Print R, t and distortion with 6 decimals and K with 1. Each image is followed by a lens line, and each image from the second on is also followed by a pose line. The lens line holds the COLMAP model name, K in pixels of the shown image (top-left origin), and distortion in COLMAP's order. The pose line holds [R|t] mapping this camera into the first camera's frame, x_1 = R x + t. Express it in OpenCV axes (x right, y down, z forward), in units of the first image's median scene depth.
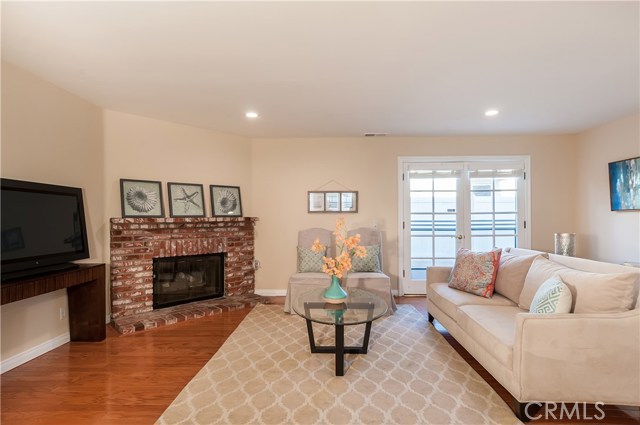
lens RADIAL K [[349.8, 0, 321.4], [0, 349.8, 216.6], [0, 0, 1]] dist [0.000666, 0.000132]
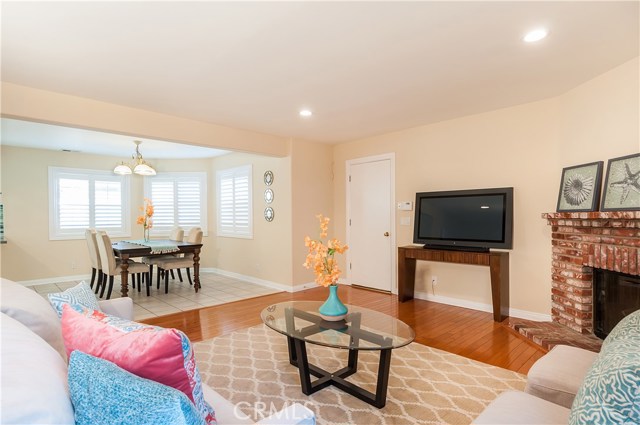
lens RADIAL K [[349.8, 0, 321.4], [0, 349.8, 216.6], [0, 0, 1]] dist [0.000666, 0.000132]
pose [[-0.730580, 0.007723, -0.682783, 0.458481], [0.008811, 0.999959, 0.001883, 0.006639], [0.682770, -0.004640, -0.730618, 1.178519]]
